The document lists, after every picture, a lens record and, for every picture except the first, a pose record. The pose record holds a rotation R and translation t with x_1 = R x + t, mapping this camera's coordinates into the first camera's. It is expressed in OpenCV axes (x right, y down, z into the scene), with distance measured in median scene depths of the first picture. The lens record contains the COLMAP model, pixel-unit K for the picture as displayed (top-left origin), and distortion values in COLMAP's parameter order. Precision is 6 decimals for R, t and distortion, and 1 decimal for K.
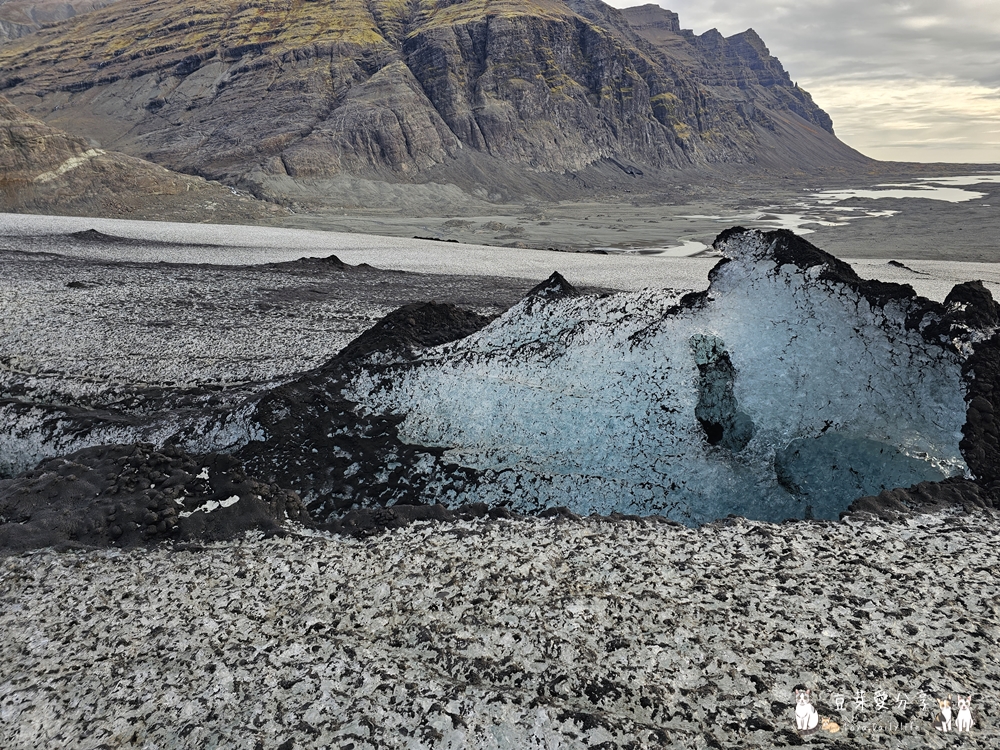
lens RADIAL K [[642.4, 0, 505.3], [0, 642.4, 374.8], [0, 0, 1]] dist [0.036460, -0.019116]
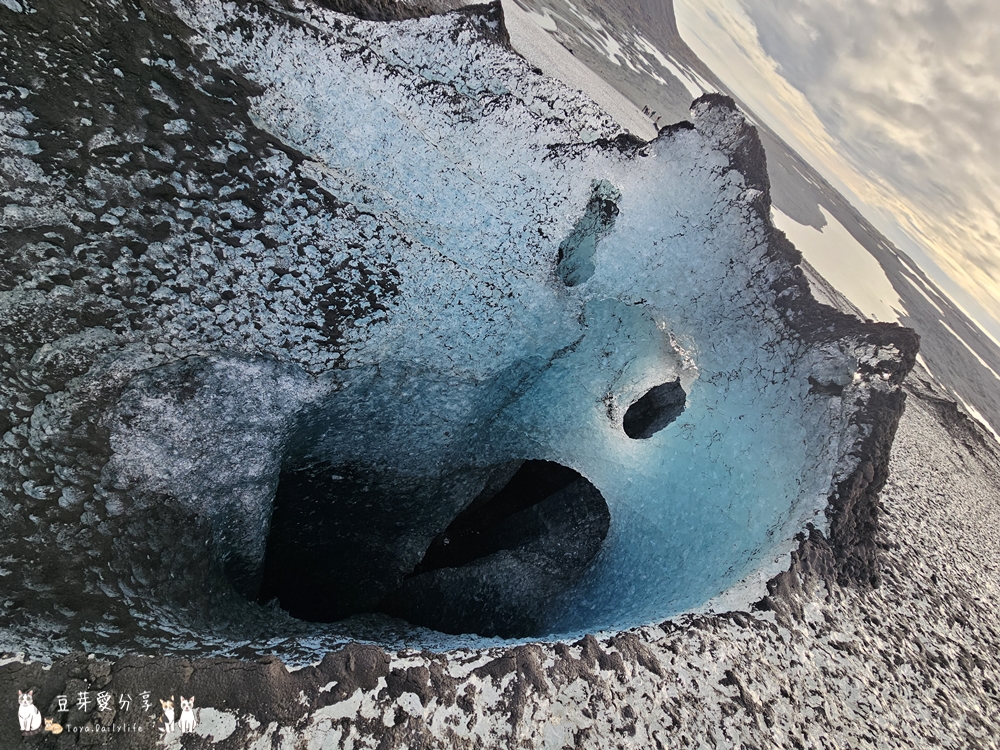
lens RADIAL K [[401.3, 0, 496.5], [0, 401.3, 378.1], [0, 0, 1]] dist [-0.008643, 0.001539]
pose [[0.851154, 0.238432, 0.467640, -0.065559], [-0.469060, 0.745381, 0.473698, -0.048429], [-0.235626, -0.622541, 0.746273, 0.398980]]
